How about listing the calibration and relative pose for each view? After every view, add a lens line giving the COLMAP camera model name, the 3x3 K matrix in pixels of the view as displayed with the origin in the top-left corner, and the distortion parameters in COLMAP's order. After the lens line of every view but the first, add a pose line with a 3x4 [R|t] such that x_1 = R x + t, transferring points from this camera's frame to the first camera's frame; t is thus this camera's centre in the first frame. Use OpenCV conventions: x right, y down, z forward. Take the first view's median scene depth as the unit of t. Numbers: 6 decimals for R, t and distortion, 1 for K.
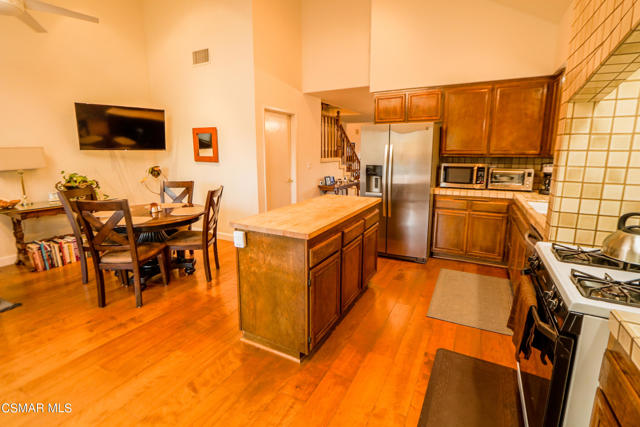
lens RADIAL K [[296.3, 0, 321.3], [0, 296.3, 200.4], [0, 0, 1]] dist [-0.005692, -0.000770]
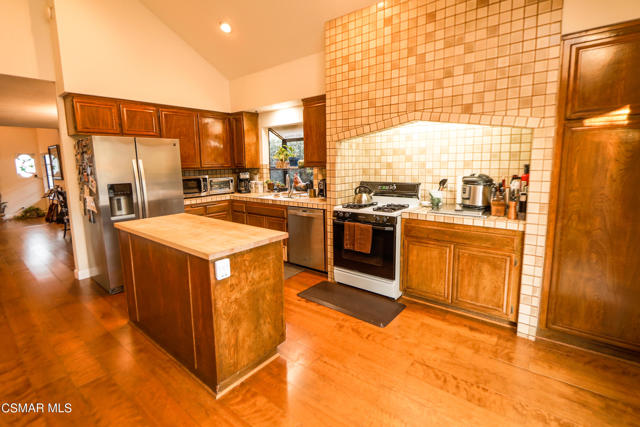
lens RADIAL K [[296.3, 0, 321.3], [0, 296.3, 200.4], [0, 0, 1]] dist [-0.005692, -0.000770]
pose [[0.188963, -0.129066, 0.973466, -0.606600], [0.177187, 0.979535, 0.095476, -0.056139], [-0.965866, 0.154444, 0.207964, 0.305711]]
